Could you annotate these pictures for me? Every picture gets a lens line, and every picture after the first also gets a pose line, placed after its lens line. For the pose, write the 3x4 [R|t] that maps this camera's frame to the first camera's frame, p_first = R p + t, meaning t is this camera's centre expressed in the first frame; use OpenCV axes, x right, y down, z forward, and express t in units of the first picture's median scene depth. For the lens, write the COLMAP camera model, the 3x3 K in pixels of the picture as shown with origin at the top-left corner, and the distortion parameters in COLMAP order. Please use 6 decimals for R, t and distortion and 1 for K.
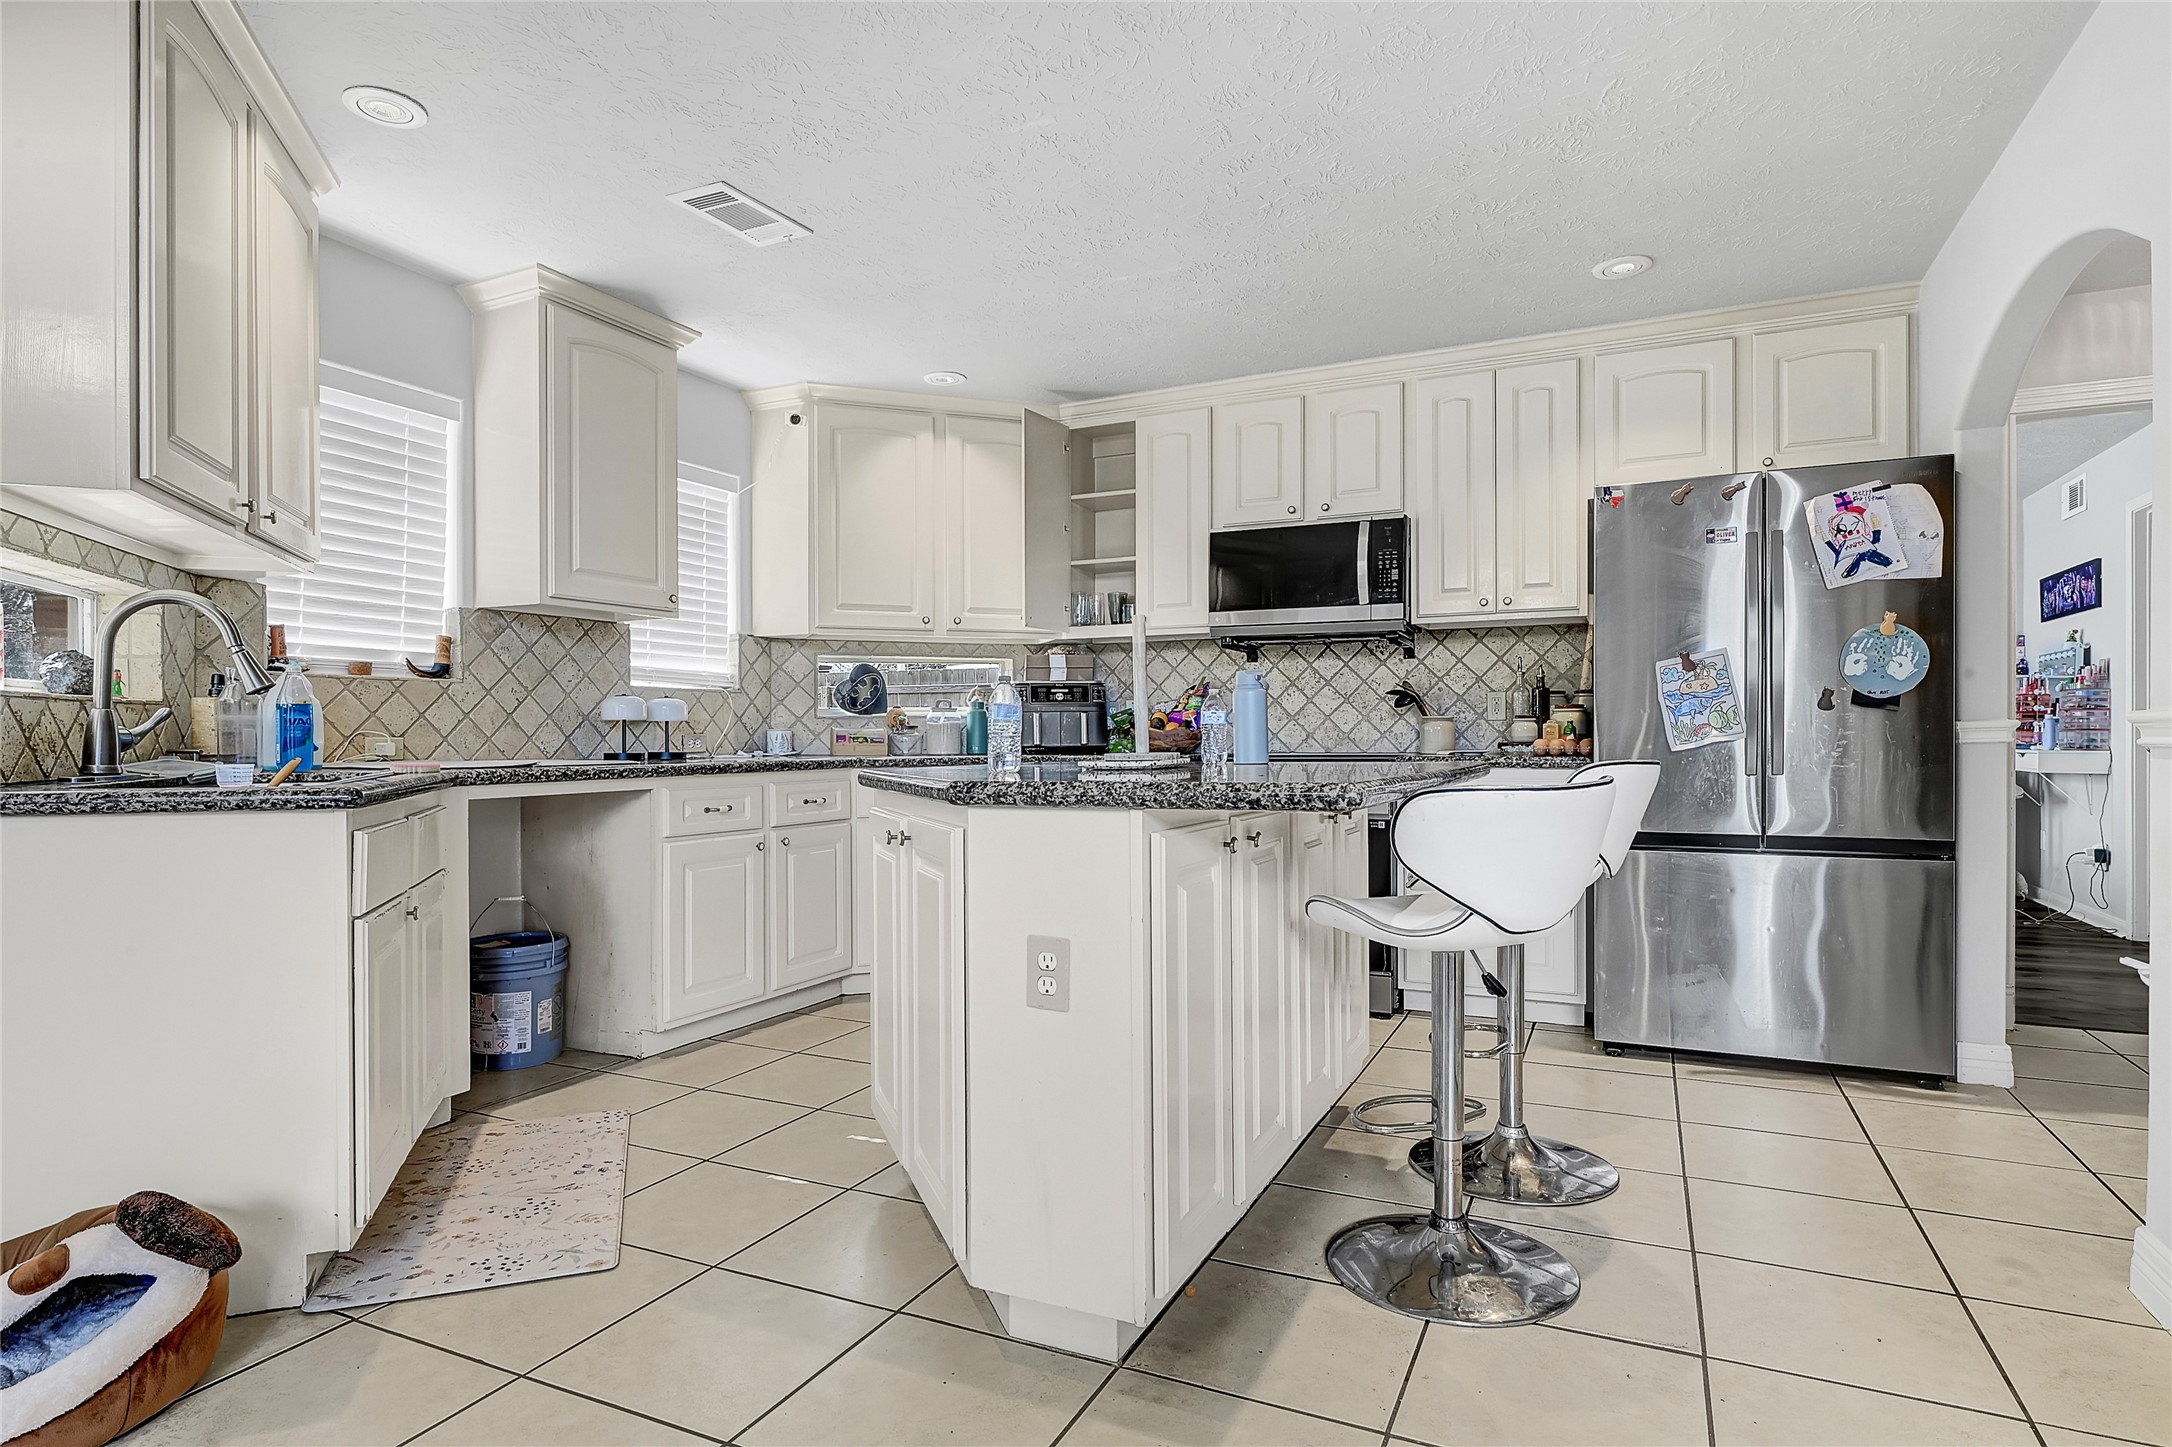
lens RADIAL K [[1156.7, 0, 1128.0], [0, 1156.7, 735.4], [0, 0, 1]] dist [0.025354, 0.000196]
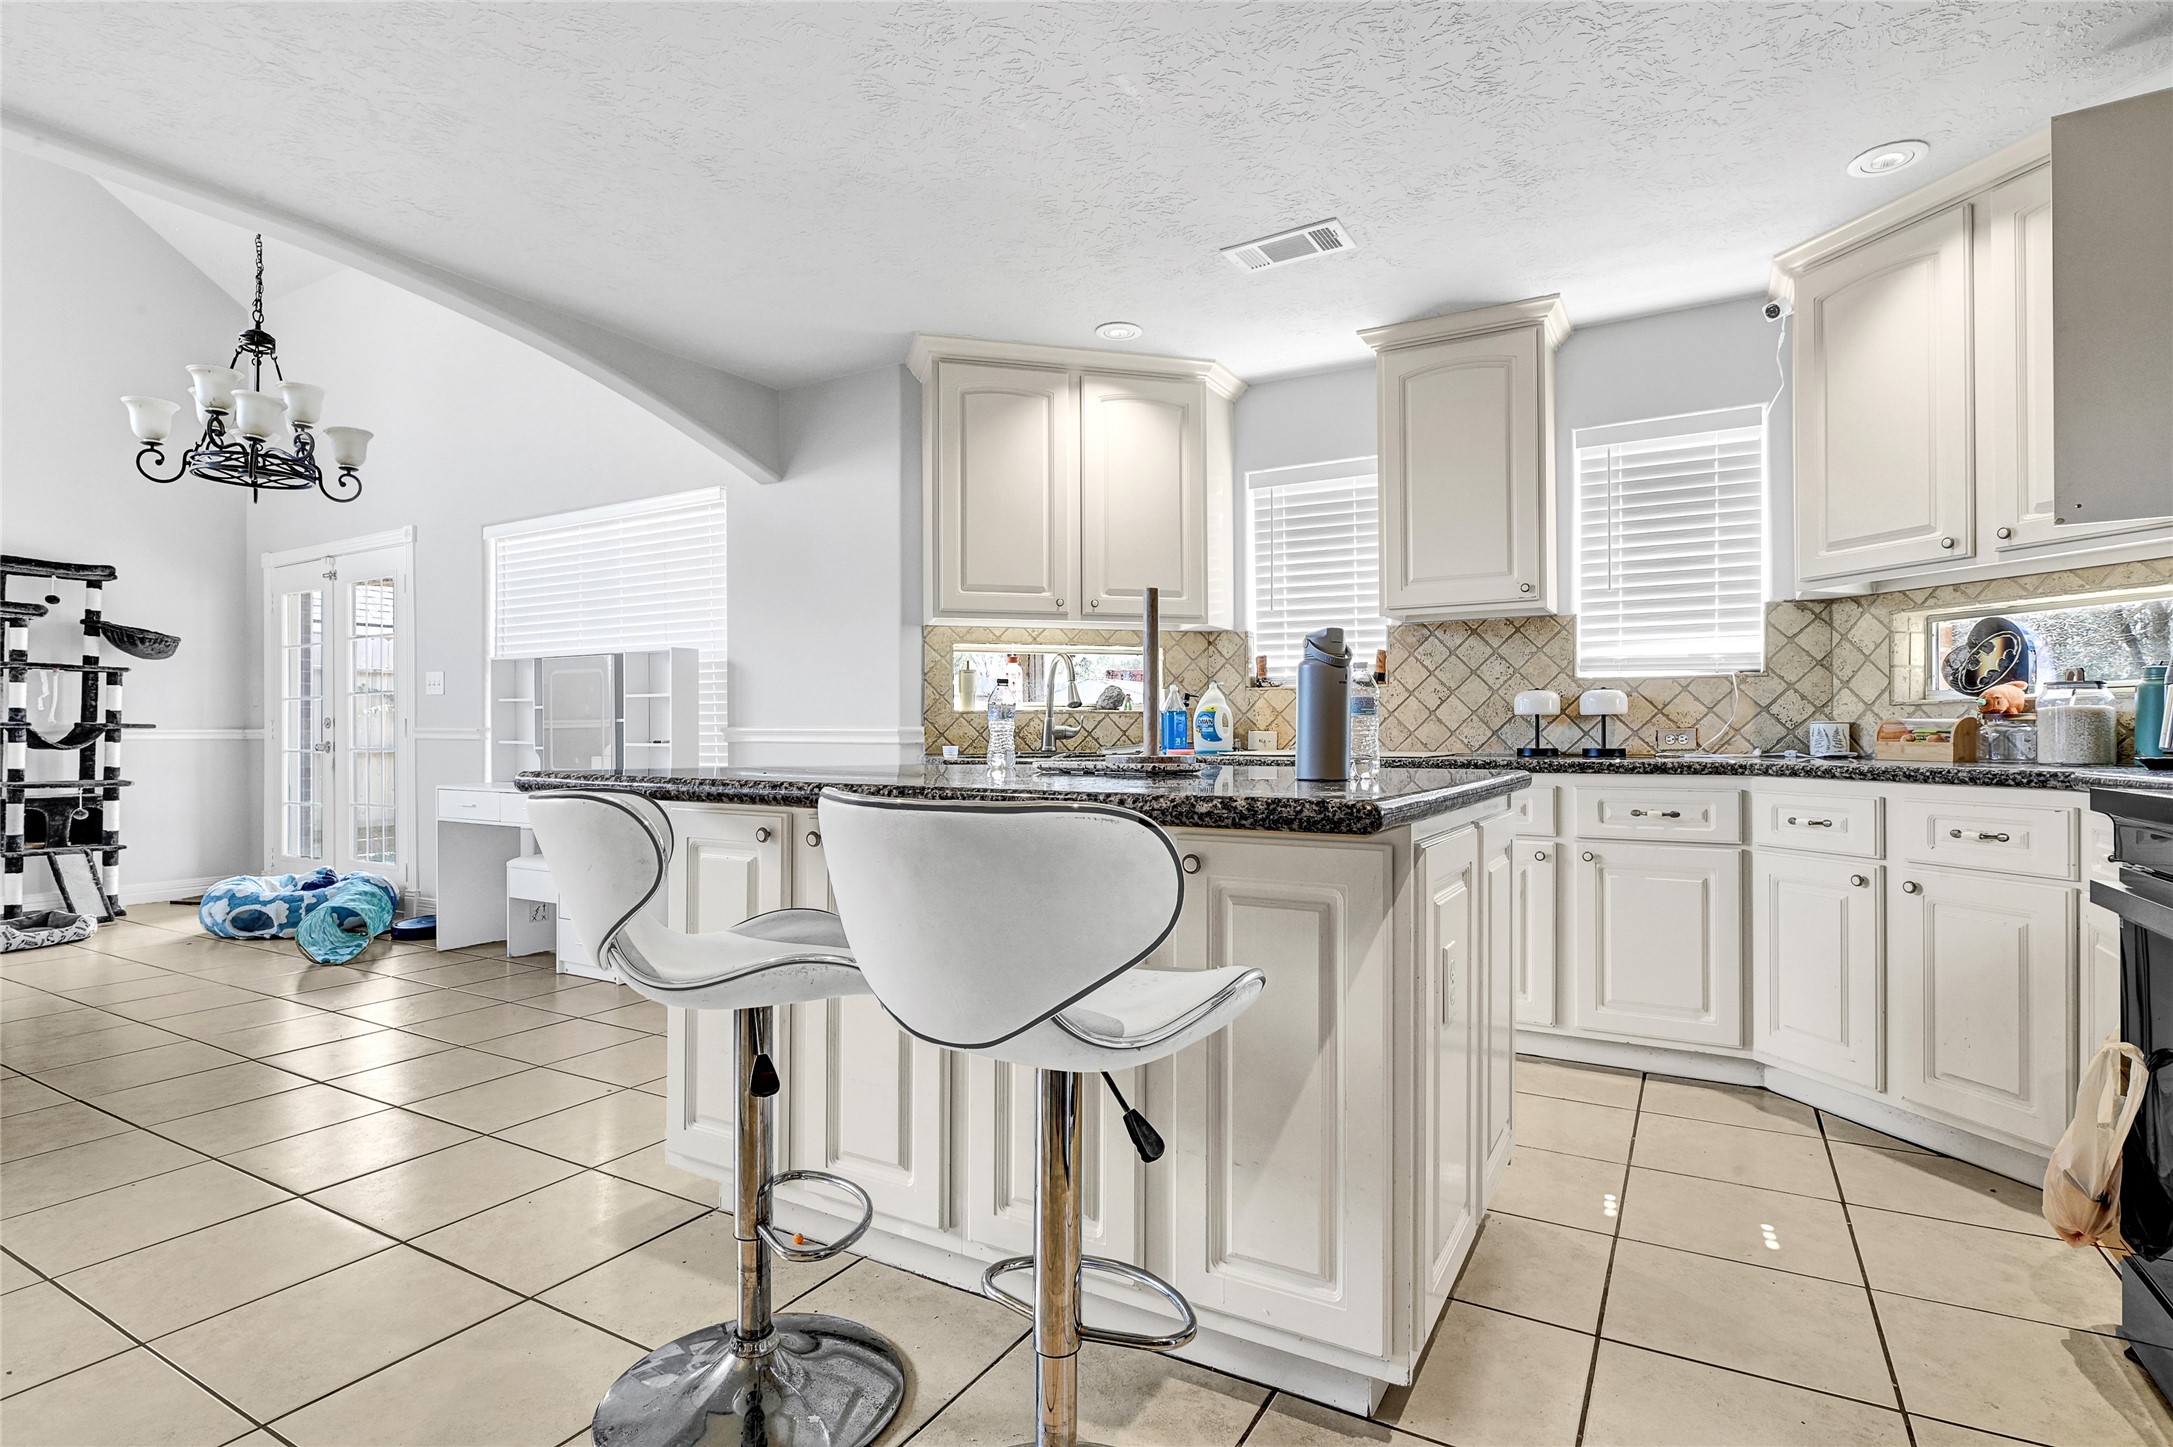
lens RADIAL K [[1130.5, 0, 1078.5], [0, 1130.5, 725.6], [0, 0, 1]] dist [-0.003907, -0.000839]
pose [[-0.119268, -0.001412, -0.992861, 0.494387], [0.001956, 0.999997, -0.001658, -0.002550], [0.992860, -0.002140, -0.119265, 0.636270]]
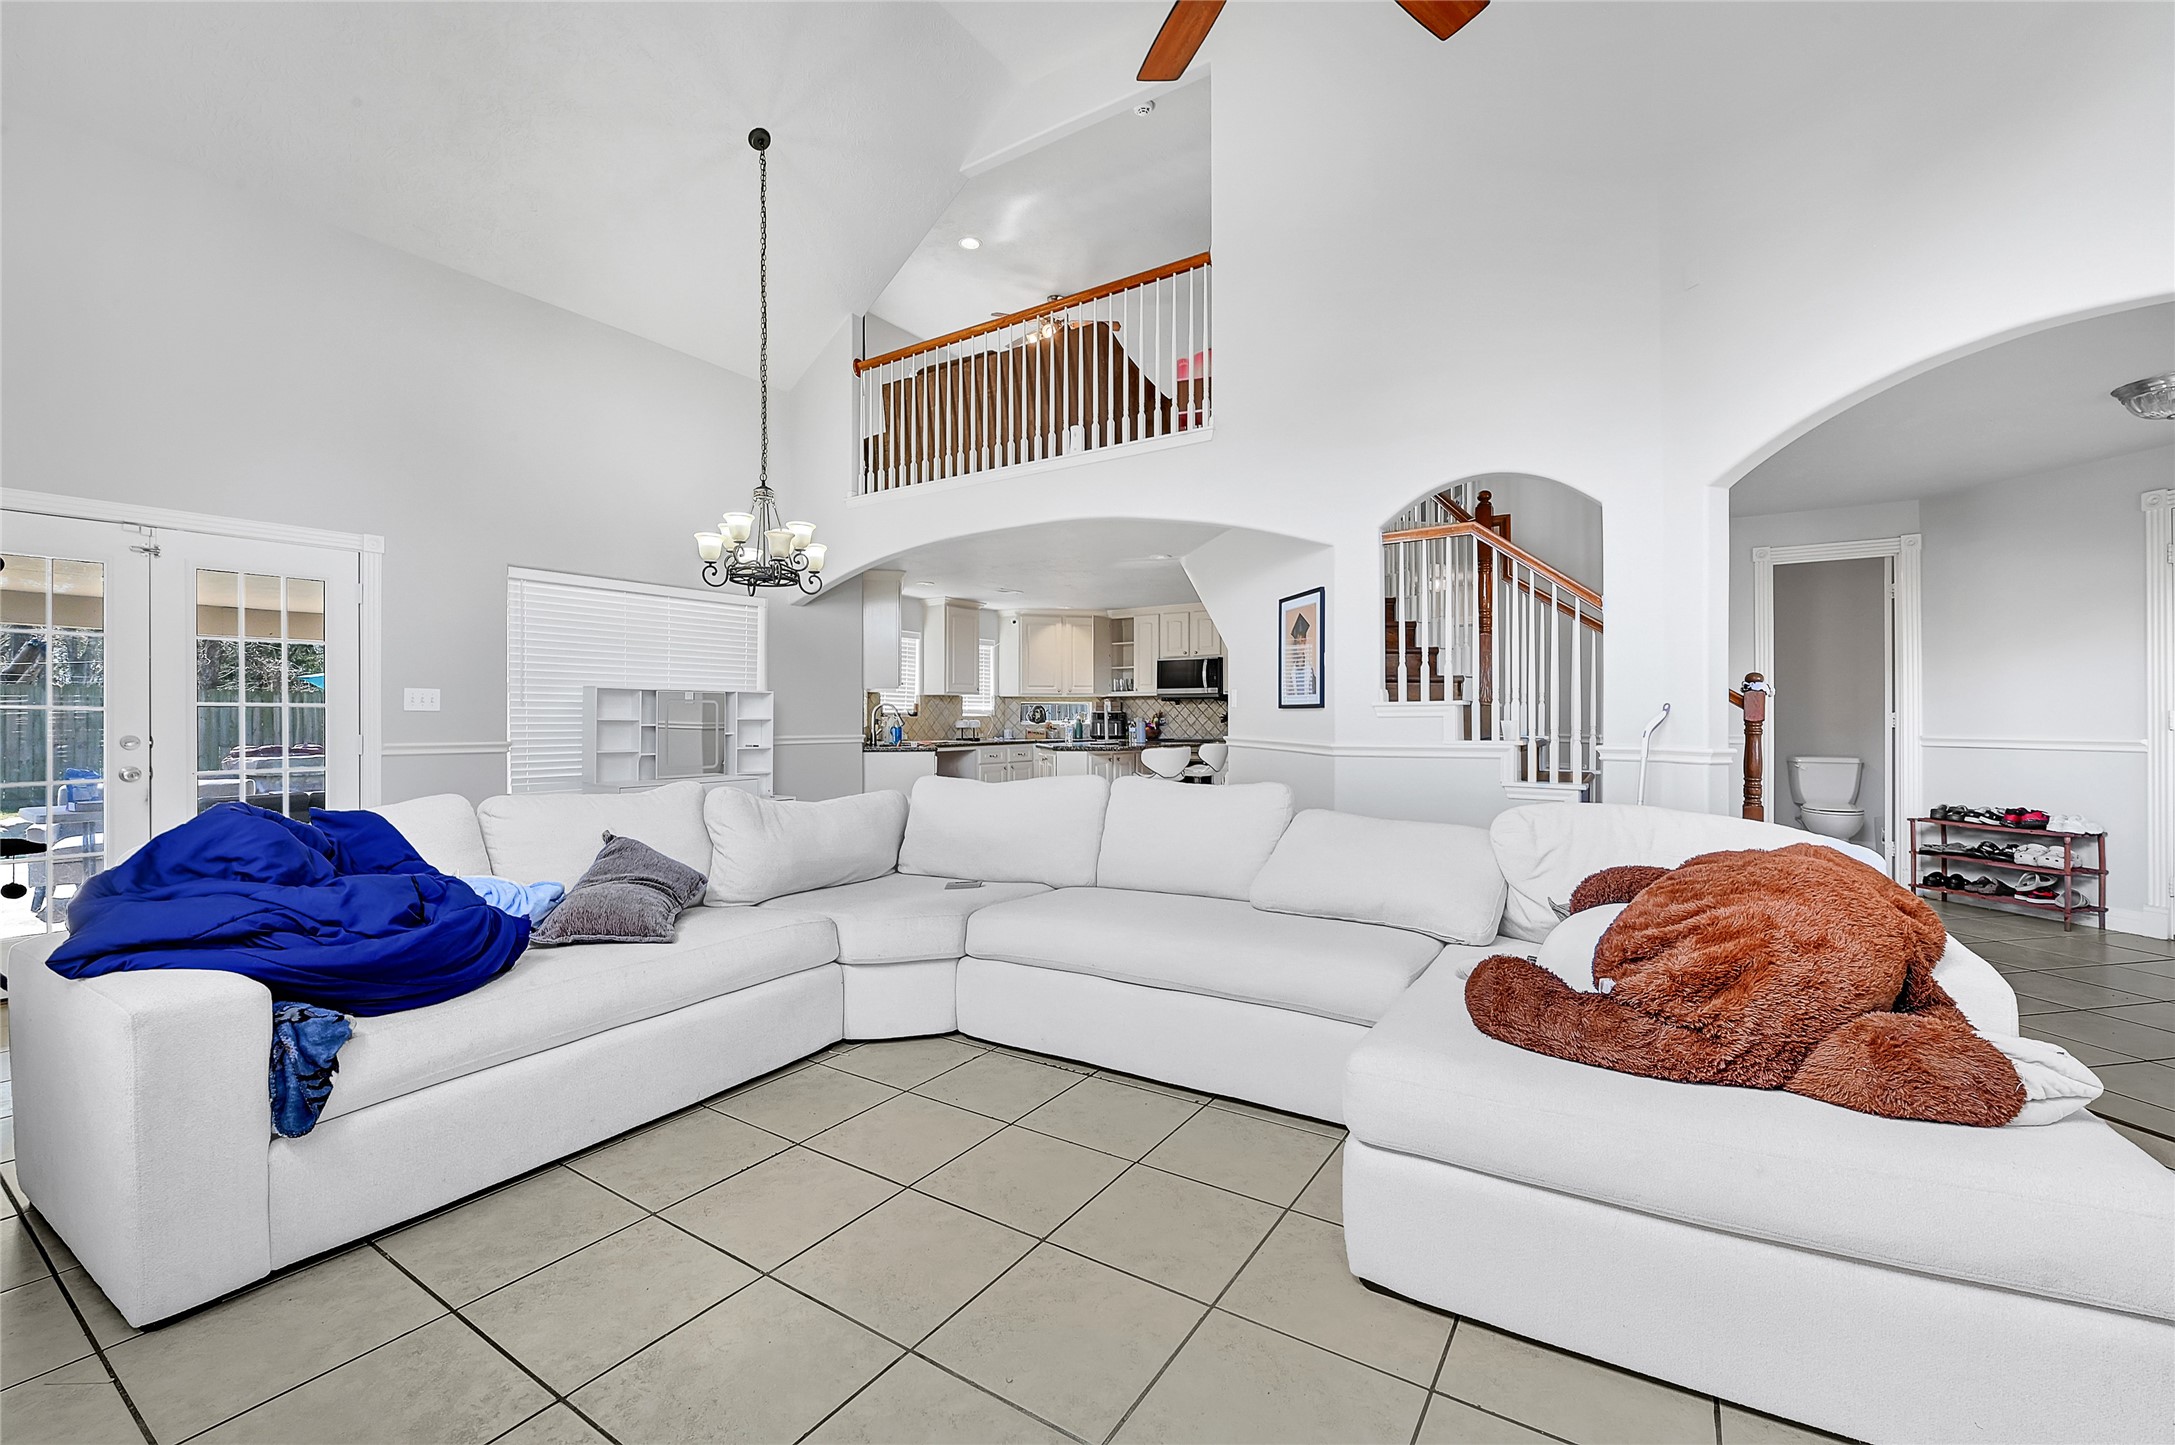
lens RADIAL K [[884.5, 0, 1091.9], [0, 884.5, 722.8], [0, 0, 1]] dist [0.002943, 0.000550]
pose [[0.986155, 0.000692, -0.165826, 0.262133], [0.000059, 0.999990, 0.004528, -0.032029], [0.165827, -0.004475, 0.986145, -1.112687]]
